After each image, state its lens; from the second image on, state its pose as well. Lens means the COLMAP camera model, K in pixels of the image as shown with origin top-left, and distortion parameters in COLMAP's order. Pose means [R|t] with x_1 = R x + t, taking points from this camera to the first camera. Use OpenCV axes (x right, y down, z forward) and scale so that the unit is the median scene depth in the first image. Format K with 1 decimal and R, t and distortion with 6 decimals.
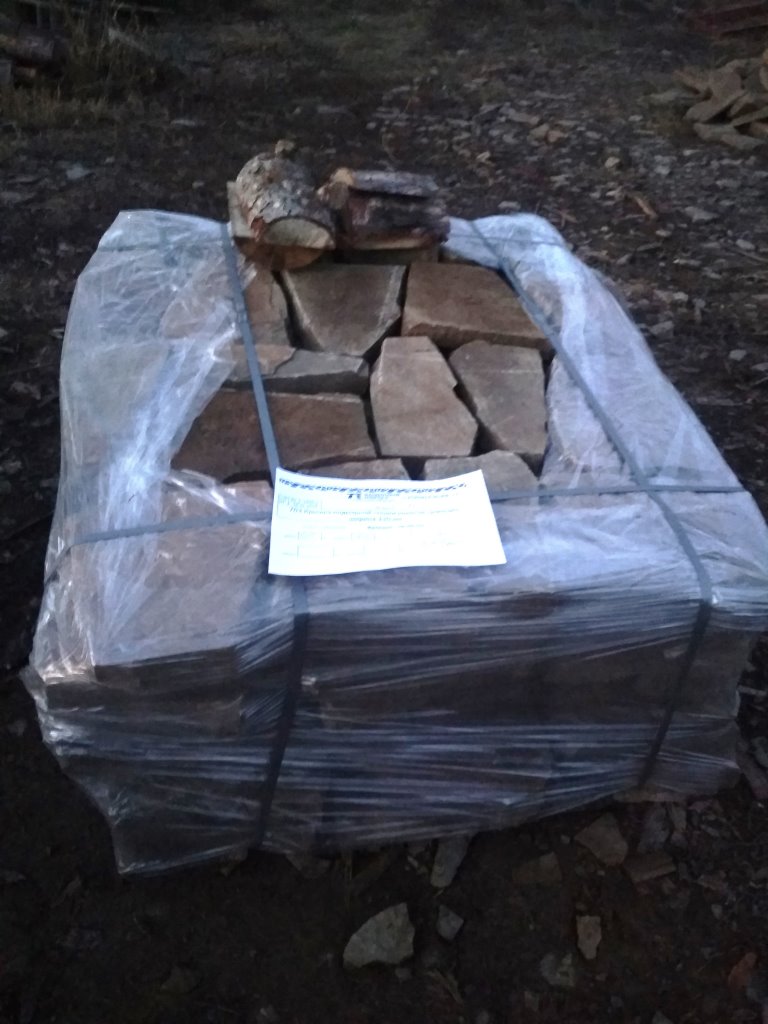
lens RADIAL K [[919.2, 0, 384.0], [0, 919.2, 512.0], [0, 0, 1]] dist [0.120421, -0.247825]
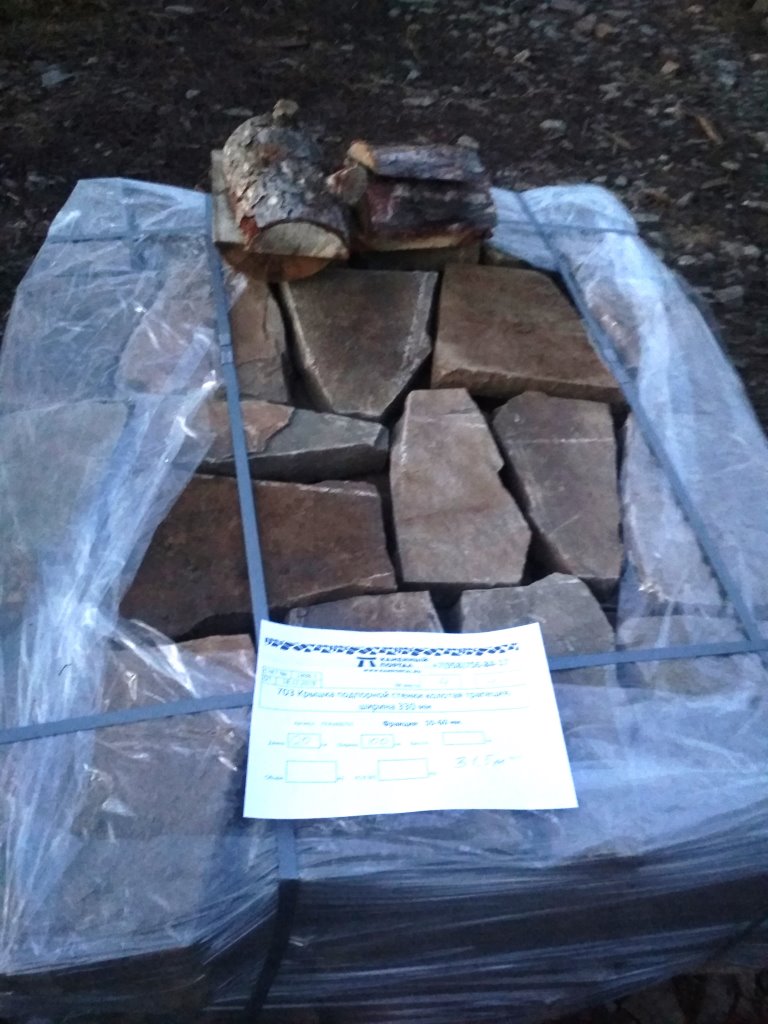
lens RADIAL K [[919.2, 0, 384.0], [0, 919.2, 512.0], [0, 0, 1]] dist [0.120421, -0.247825]
pose [[0.999652, 0.024700, -0.009266, -0.010821], [-0.023333, 0.991721, 0.126275, -0.175400], [0.012309, -0.126015, 0.991952, 0.212353]]
